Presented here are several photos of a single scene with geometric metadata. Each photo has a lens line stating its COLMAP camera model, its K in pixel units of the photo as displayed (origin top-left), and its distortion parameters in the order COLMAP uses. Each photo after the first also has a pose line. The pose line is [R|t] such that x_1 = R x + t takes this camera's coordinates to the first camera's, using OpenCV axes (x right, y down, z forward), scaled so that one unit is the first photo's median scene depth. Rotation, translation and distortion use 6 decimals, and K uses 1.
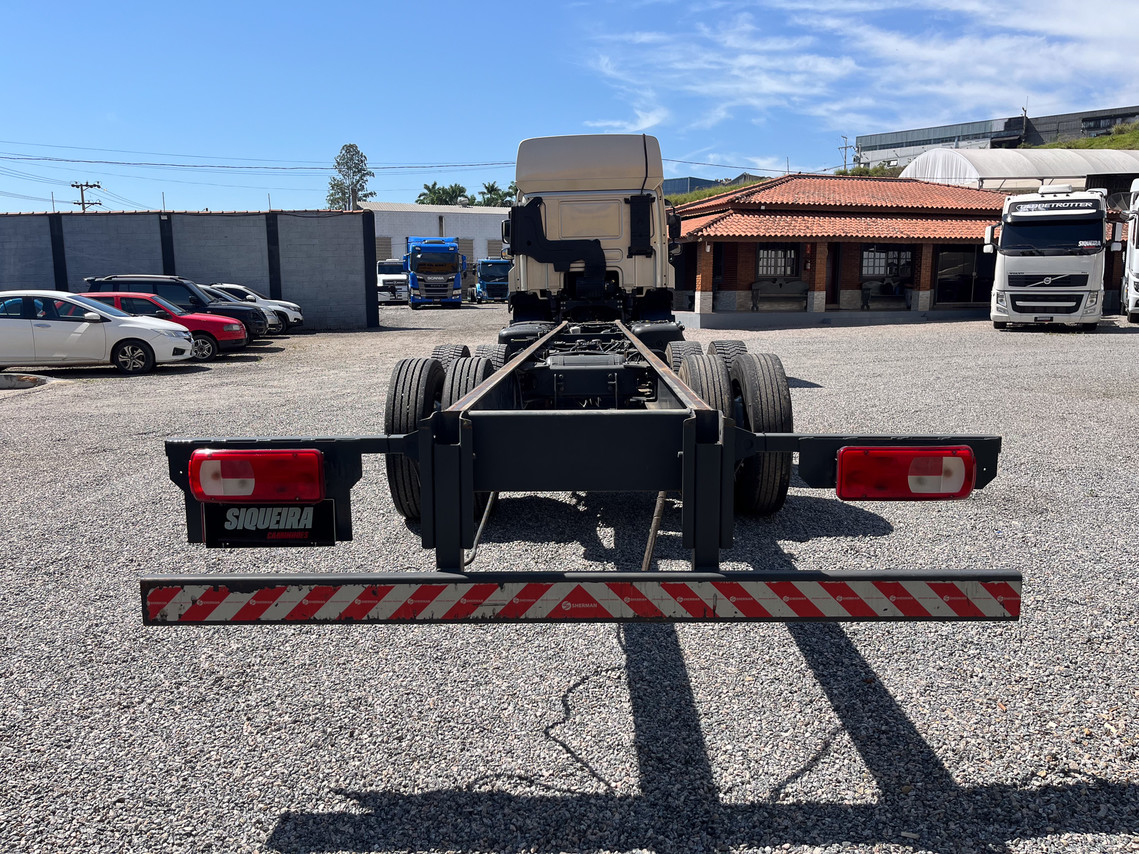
lens RADIAL K [[865.2, 0, 569.5], [0, 865.2, 427.0], [0, 0, 1]] dist [0.082302, -0.129338]
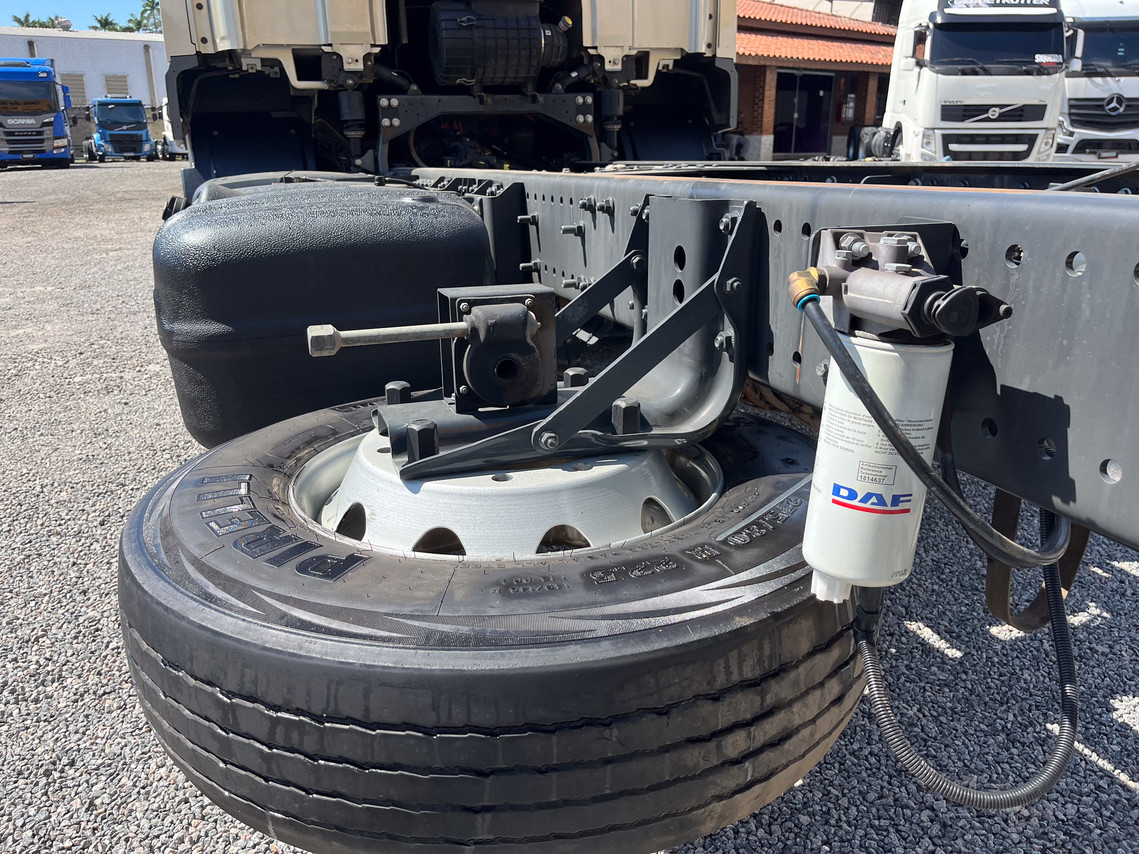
lens RADIAL K [[865.2, 0, 569.5], [0, 865.2, 427.0], [0, 0, 1]] dist [0.082302, -0.129338]
pose [[0.933861, -0.110749, 0.340057, -0.036132], [0.058960, 0.985510, 0.159042, -0.050658], [-0.352743, -0.128474, 0.926859, 0.434684]]
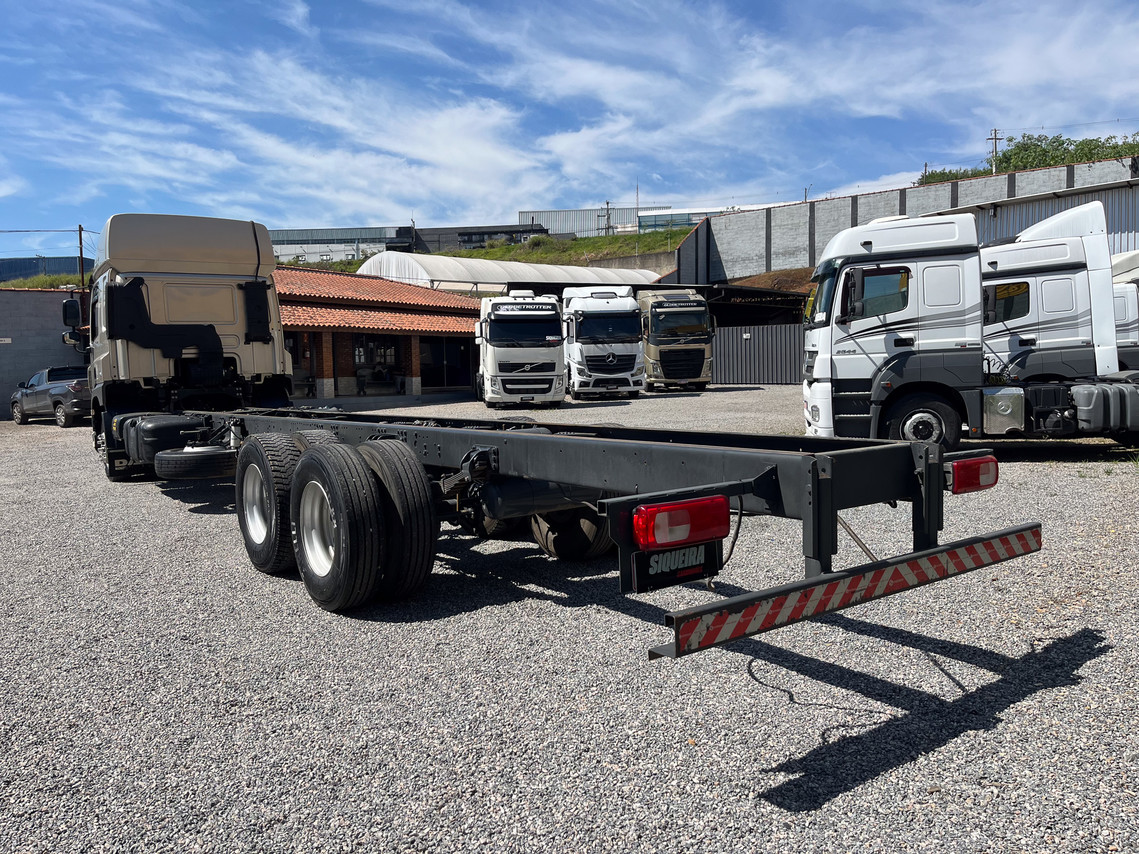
lens RADIAL K [[865.2, 0, 569.5], [0, 865.2, 427.0], [0, 0, 1]] dist [0.082302, -0.129338]
pose [[0.792943, -0.048858, 0.607334, -0.145367], [0.109181, 0.992040, -0.062742, -0.002059], [-0.599434, 0.116060, 0.791965, 0.016040]]
